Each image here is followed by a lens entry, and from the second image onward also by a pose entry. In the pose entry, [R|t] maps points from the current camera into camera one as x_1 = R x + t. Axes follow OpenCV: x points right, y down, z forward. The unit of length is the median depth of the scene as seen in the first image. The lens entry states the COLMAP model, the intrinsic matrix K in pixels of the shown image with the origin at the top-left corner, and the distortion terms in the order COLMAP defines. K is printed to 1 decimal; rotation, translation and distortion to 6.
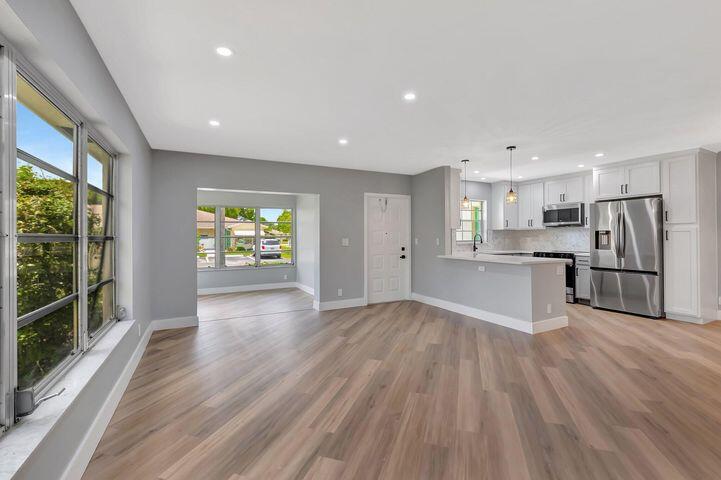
lens RADIAL K [[320.0, 0, 363.0], [0, 320.0, 233.4], [0, 0, 1]] dist [-0.000029, -0.001963]
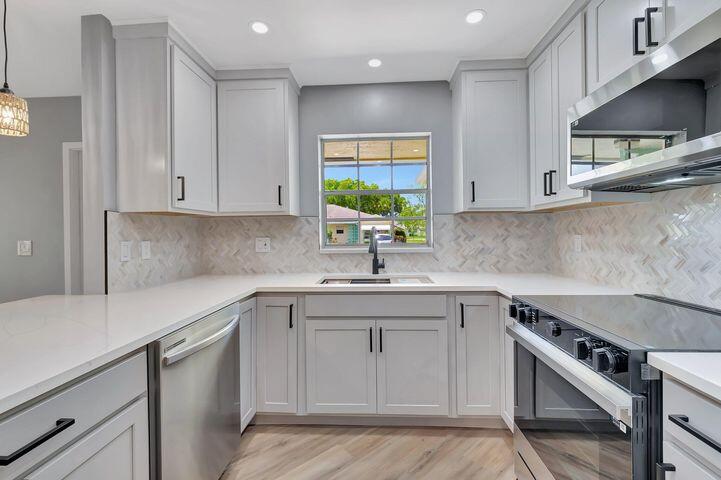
lens RADIAL K [[320.0, 0, 362.3], [0, 320.0, 230.6], [0, 0, 1]] dist [-0.000029, -0.001963]
pose [[0.864160, -0.006750, -0.503172, 0.657894], [0.014564, 0.999827, 0.011601, 0.003078], [0.503006, -0.017354, 0.864109, 0.859586]]
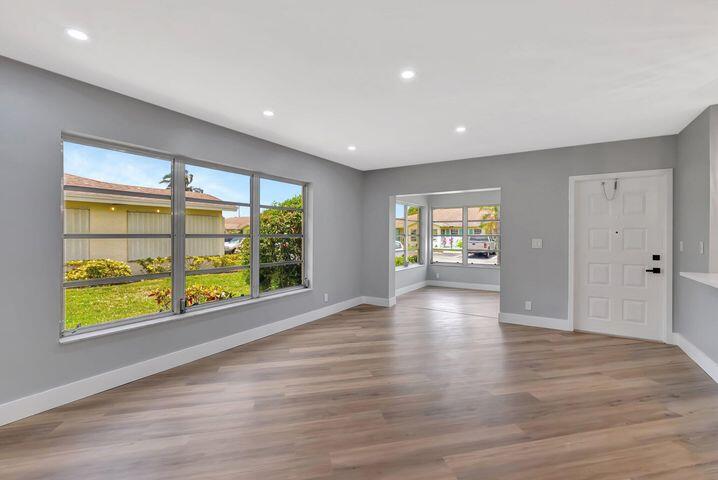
lens RADIAL K [[319.8, 0, 361.1], [0, 319.8, 236.3], [0, 0, 1]] dist [-0.009342, 0.000341]
pose [[0.510812, 0.009358, -0.859641, 0.410046], [0.005922, 0.999879, 0.014403, -0.004859], [0.859672, -0.012448, 0.510695, 0.229647]]
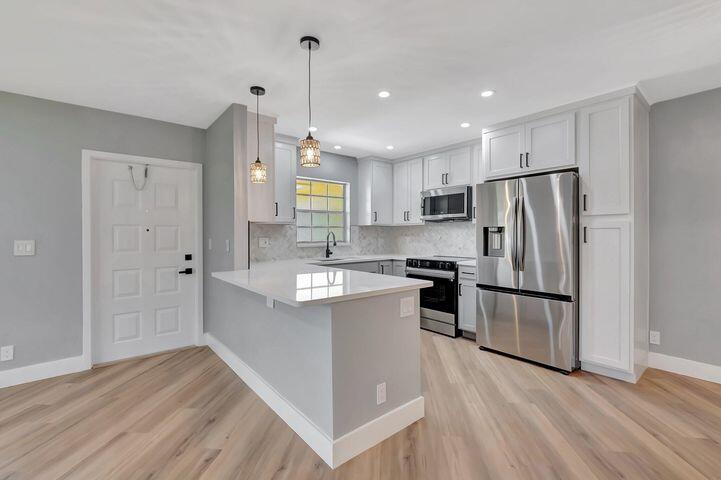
lens RADIAL K [[320.0, 0, 362.1], [0, 320.0, 235.2], [0, 0, 1]] dist [-0.000029, -0.001963]
pose [[0.975897, 0.000692, 0.218233, 0.346730], [-0.003782, 0.999898, 0.013744, 0.000066], [-0.218201, -0.014238, 0.975800, 0.426078]]
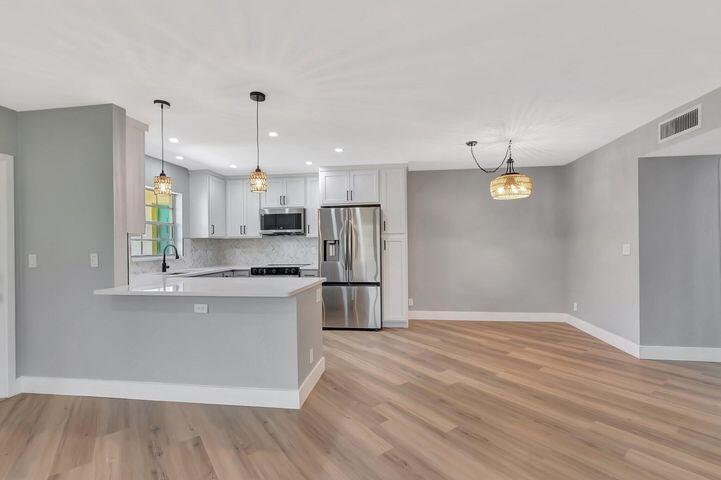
lens RADIAL K [[320.0, 0, 364.5], [0, 320.0, 245.4], [0, 0, 1]] dist [-0.000029, -0.001963]
pose [[0.573037, -0.004464, 0.819517, 0.075393], [-0.000273, 0.999984, 0.005638, 0.000655], [-0.819529, -0.003454, 0.573027, 0.402901]]
